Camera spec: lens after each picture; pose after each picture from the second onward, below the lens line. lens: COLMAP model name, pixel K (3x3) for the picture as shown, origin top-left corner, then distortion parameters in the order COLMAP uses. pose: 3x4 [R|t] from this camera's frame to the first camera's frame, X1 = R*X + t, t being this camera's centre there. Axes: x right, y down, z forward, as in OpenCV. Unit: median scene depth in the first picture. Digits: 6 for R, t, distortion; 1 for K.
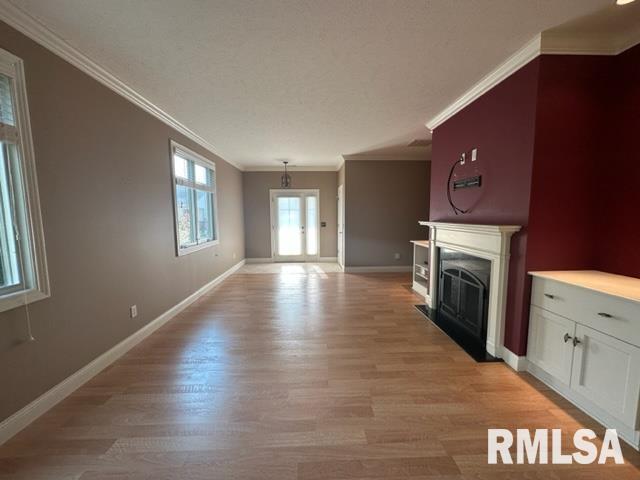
lens RADIAL K [[254.6, 0, 321.0], [0, 254.6, 241.8], [0, 0, 1]] dist [0.000415, 0.000565]
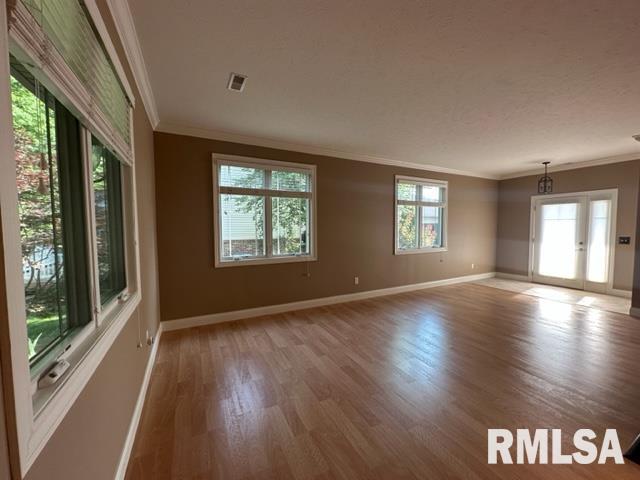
lens RADIAL K [[254.6, 0, 319.7], [0, 254.6, 241.2], [0, 0, 1]] dist [0.000415, 0.000565]
pose [[0.425807, 0.054165, -0.903191, 0.309837], [-0.095631, 0.995310, 0.014605, 0.000781], [0.899746, 0.080154, 0.428990, -0.001161]]
